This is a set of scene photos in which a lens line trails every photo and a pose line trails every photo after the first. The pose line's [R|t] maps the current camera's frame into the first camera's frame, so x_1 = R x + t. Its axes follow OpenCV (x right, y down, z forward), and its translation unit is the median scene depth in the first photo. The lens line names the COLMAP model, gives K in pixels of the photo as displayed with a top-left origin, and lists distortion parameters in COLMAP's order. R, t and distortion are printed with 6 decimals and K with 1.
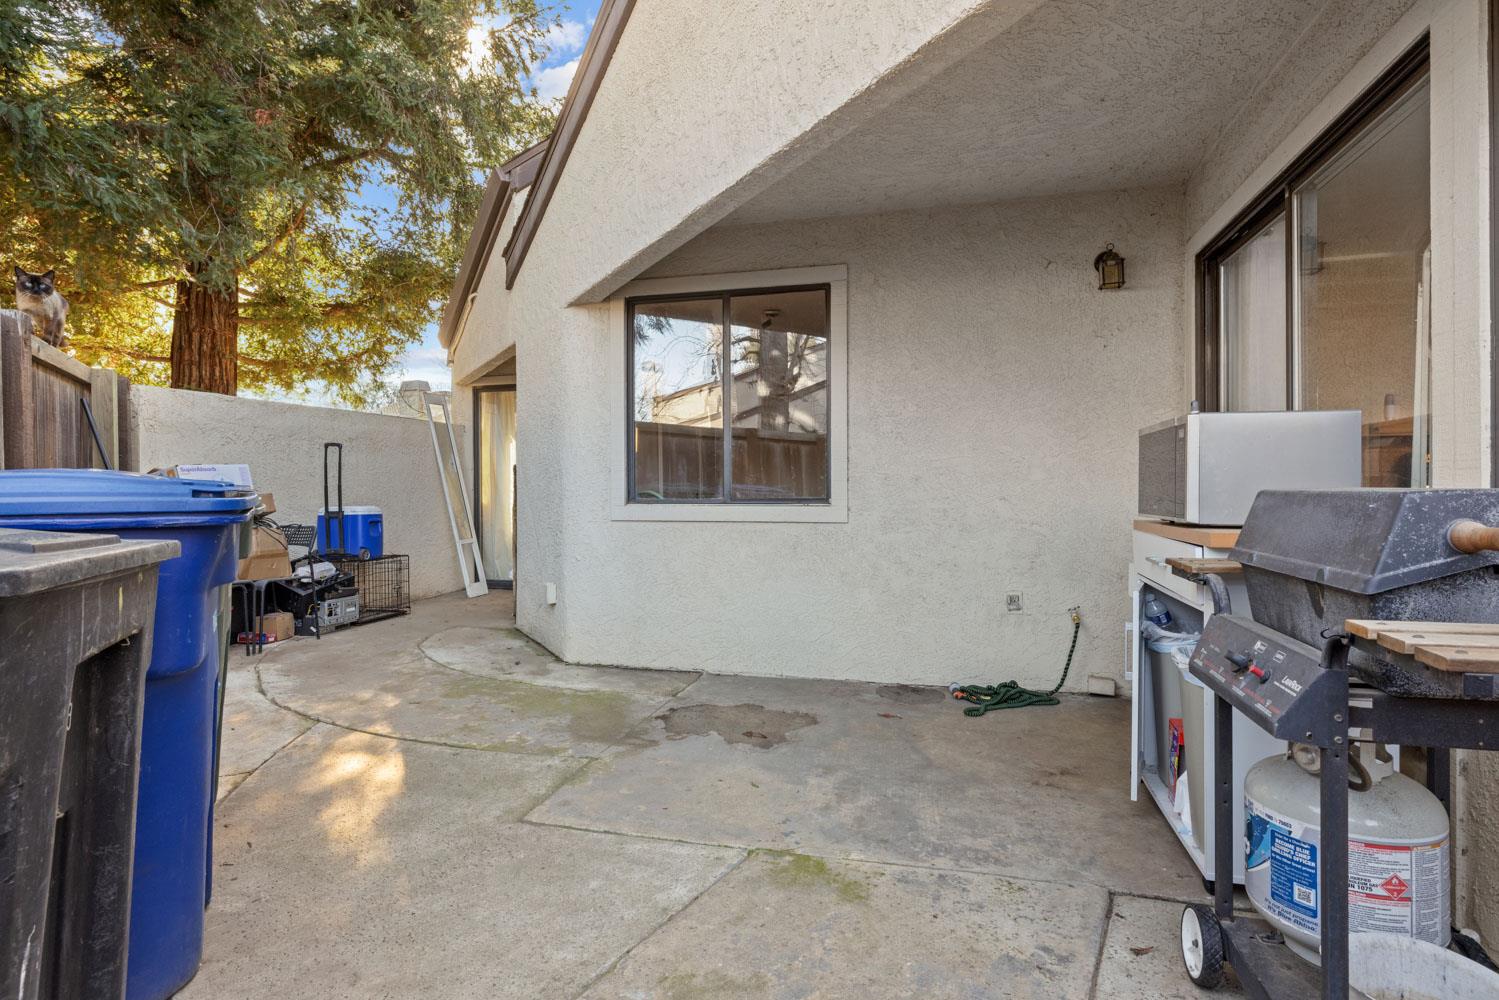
lens RADIAL K [[782.3, 0, 749.5], [0, 782.3, 500.0], [0, 0, 1]] dist [-0.000228, -0.000088]
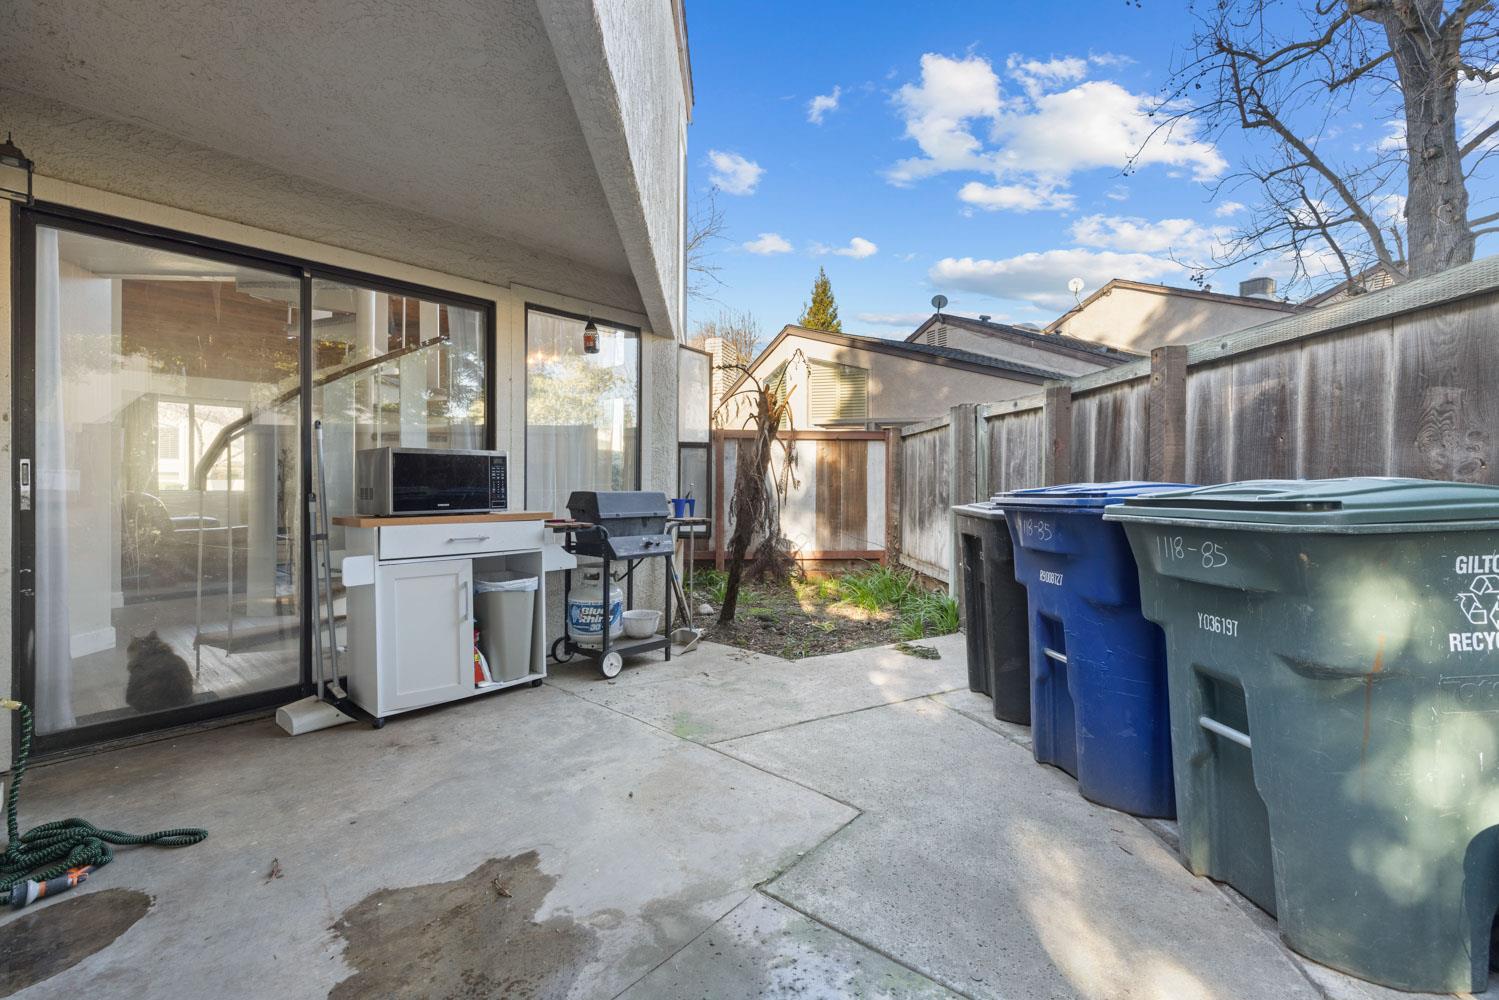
lens RADIAL K [[643.6, 0, 739.9], [0, 643.6, 489.7], [0, 0, 1]] dist [-0.000799, 0.000078]
pose [[-0.891667, -0.000662, 0.452692, -0.470318], [0.008292, 0.999807, 0.017794, -0.033484], [-0.452616, 0.019620, -0.891489, 1.607245]]
